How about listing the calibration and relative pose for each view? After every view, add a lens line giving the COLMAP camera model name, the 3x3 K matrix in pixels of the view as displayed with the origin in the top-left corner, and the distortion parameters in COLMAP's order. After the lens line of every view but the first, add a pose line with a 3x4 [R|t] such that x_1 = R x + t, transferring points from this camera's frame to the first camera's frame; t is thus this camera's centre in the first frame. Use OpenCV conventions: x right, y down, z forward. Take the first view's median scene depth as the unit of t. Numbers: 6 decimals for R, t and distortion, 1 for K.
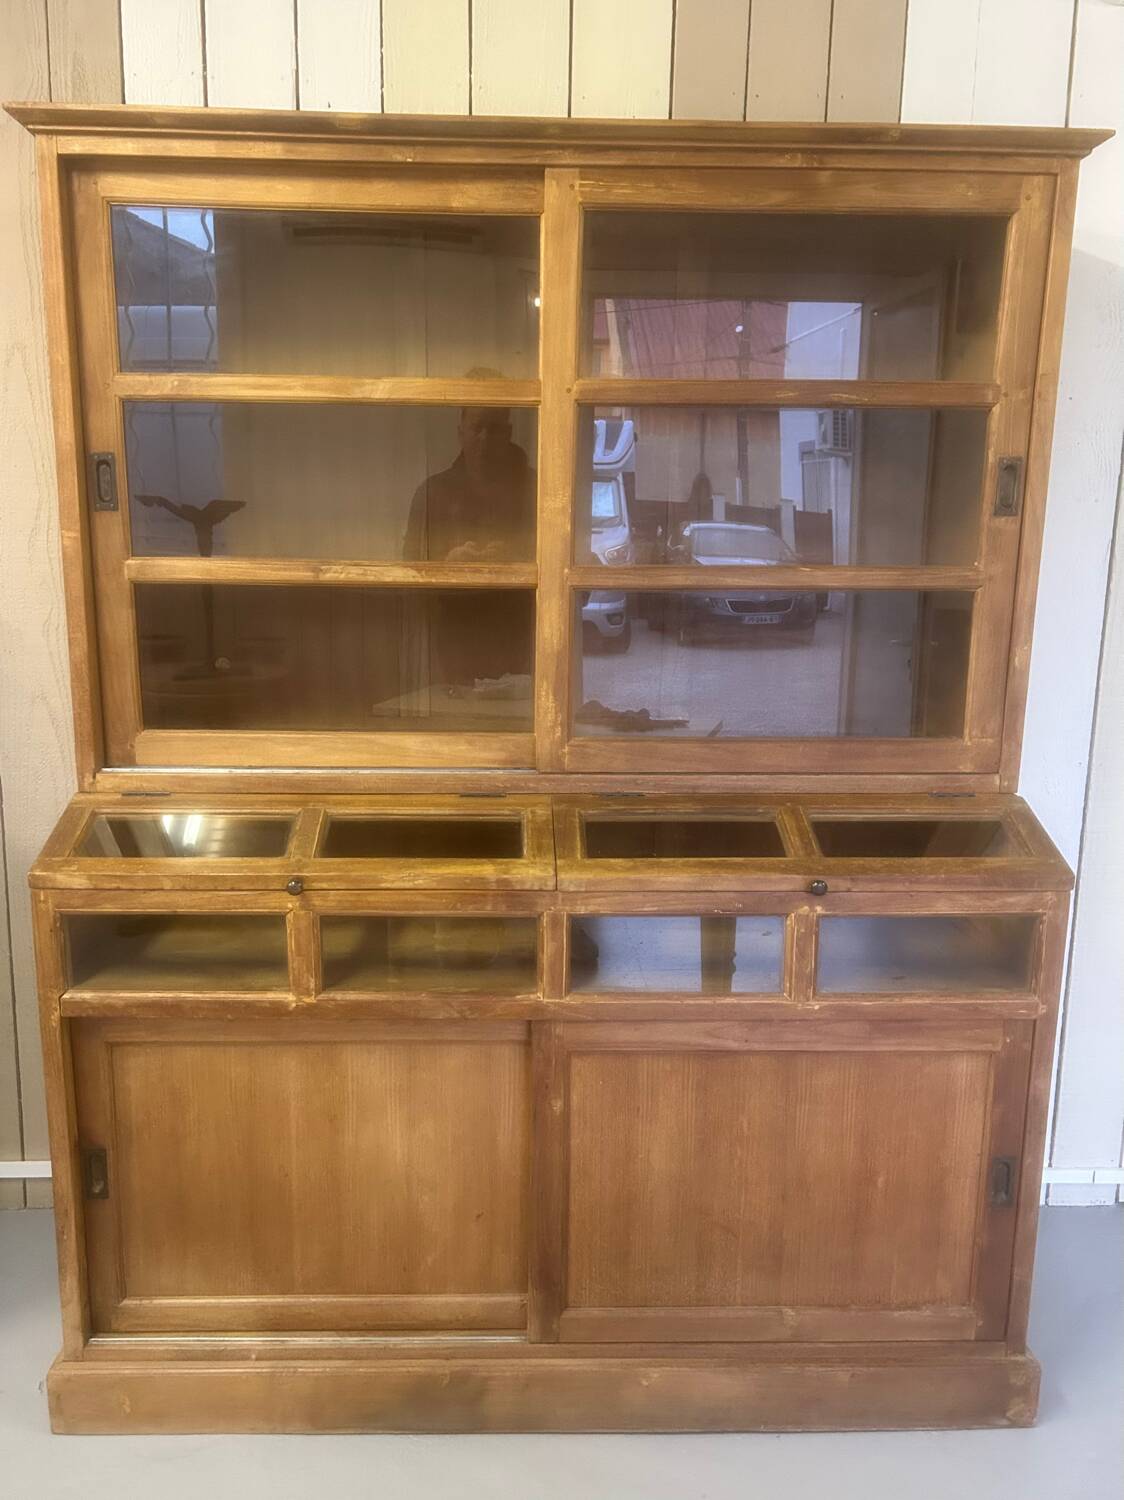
lens RADIAL K [[1101.9, 0, 569.4], [0, 1101.9, 779.1], [0, 0, 1]] dist [0.045419, -0.038859]
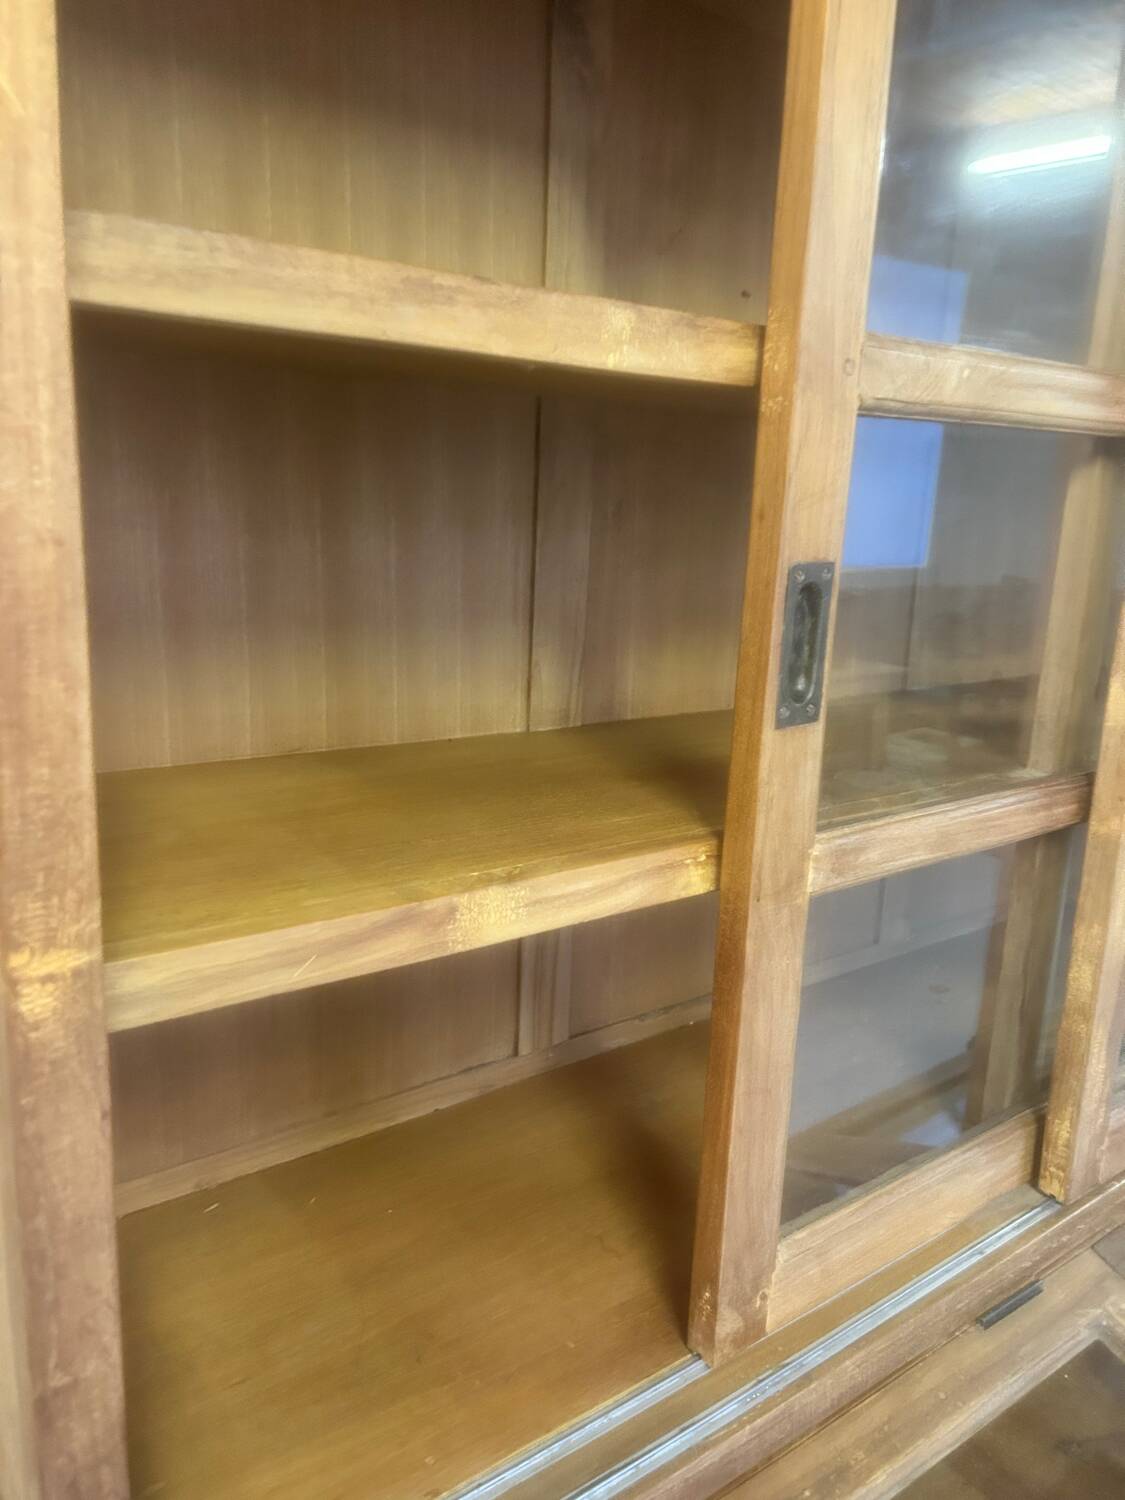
lens RADIAL K [[1101.9, 0, 556.9], [0, 1101.9, 758.3], [0, 0, 1]] dist [0.045419, -0.038859]
pose [[0.822502, -0.113220, 0.557379, -0.683612], [0.069926, 0.992682, 0.098455, -0.273093], [-0.564447, -0.042004, 0.824400, 0.761075]]
